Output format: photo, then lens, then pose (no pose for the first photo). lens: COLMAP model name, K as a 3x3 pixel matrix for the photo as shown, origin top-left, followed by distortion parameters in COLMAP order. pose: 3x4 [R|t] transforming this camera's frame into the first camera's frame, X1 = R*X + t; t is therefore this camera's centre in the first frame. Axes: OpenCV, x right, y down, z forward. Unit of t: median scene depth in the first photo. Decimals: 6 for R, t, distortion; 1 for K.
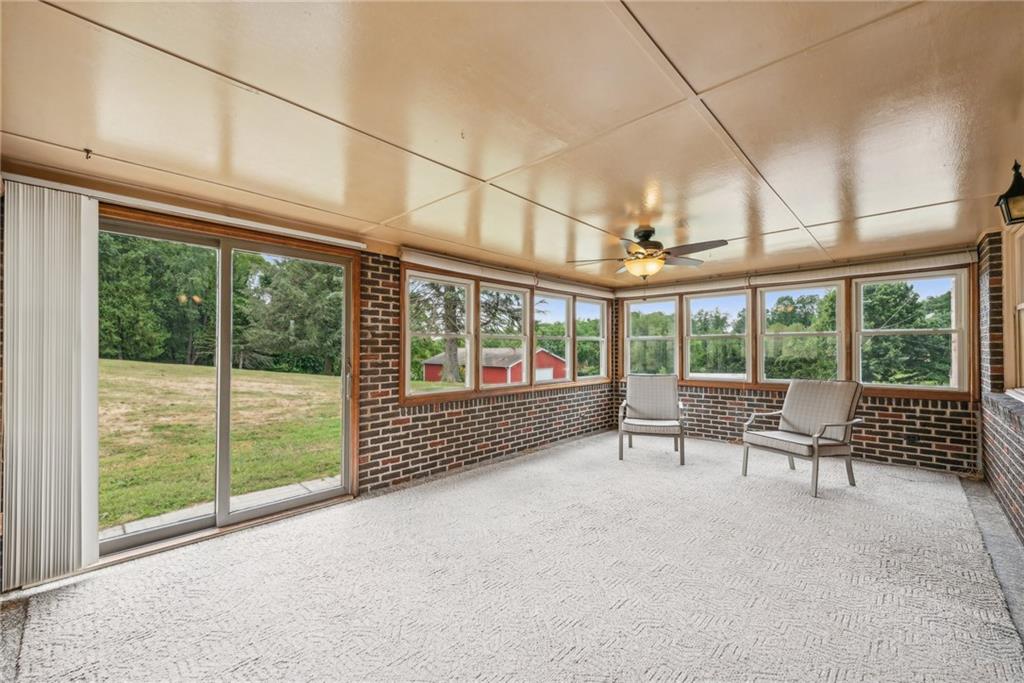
lens RADIAL K [[402.3, 0, 518.0], [0, 402.3, 341.4], [0, 0, 1]] dist [-0.019082, -0.000192]
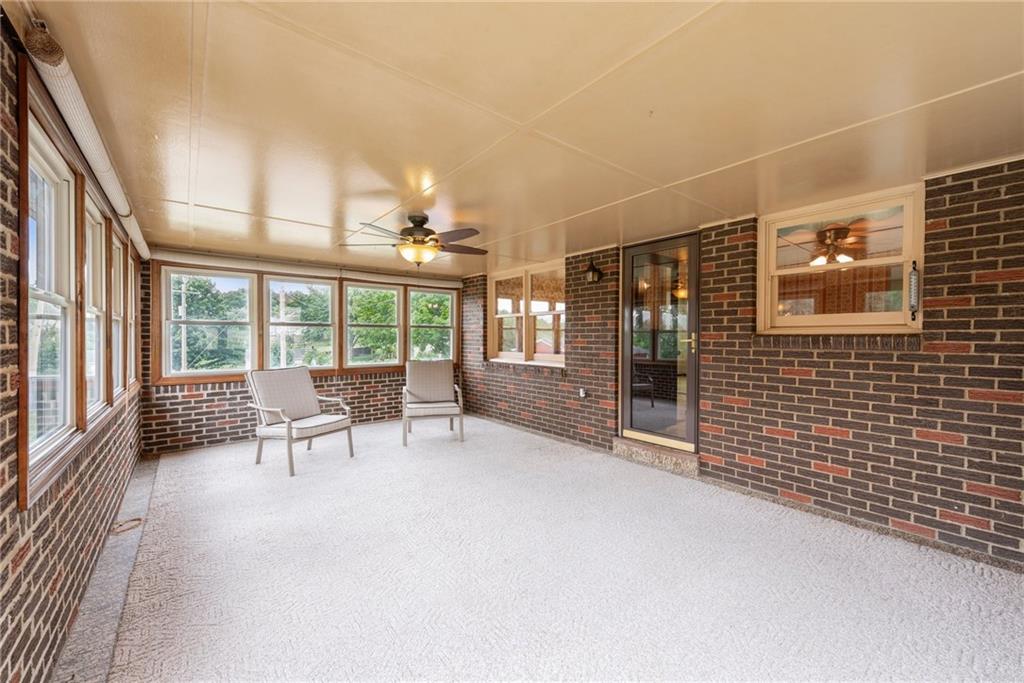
lens RADIAL K [[402.3, 0, 518.0], [0, 402.3, 341.4], [0, 0, 1]] dist [-0.019082, -0.000192]
pose [[0.125385, -0.009910, 0.992059, -0.540187], [-0.017309, 0.999776, 0.012175, 0.014062], [-0.991957, -0.018698, 0.125185, 0.541085]]
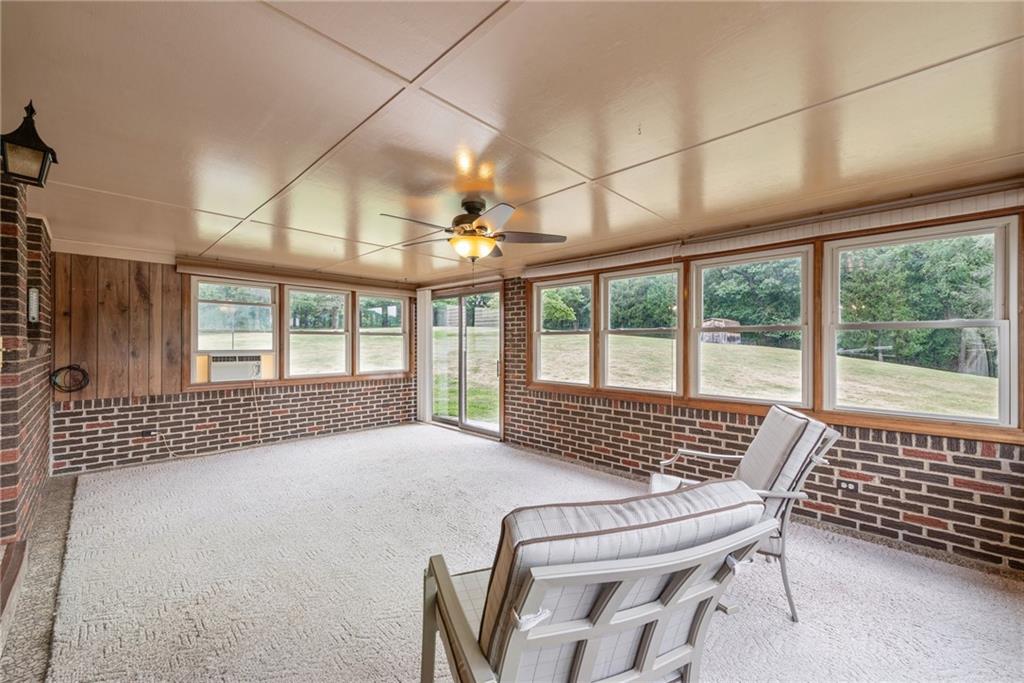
lens RADIAL K [[402.3, 0, 518.0], [0, 402.3, 341.4], [0, 0, 1]] dist [-0.019082, -0.000192]
pose [[-0.012637, -0.003106, -0.999915, 0.974300], [0.011188, 0.999932, -0.003247, 0.010106], [0.999858, -0.011228, -0.012601, 0.935353]]
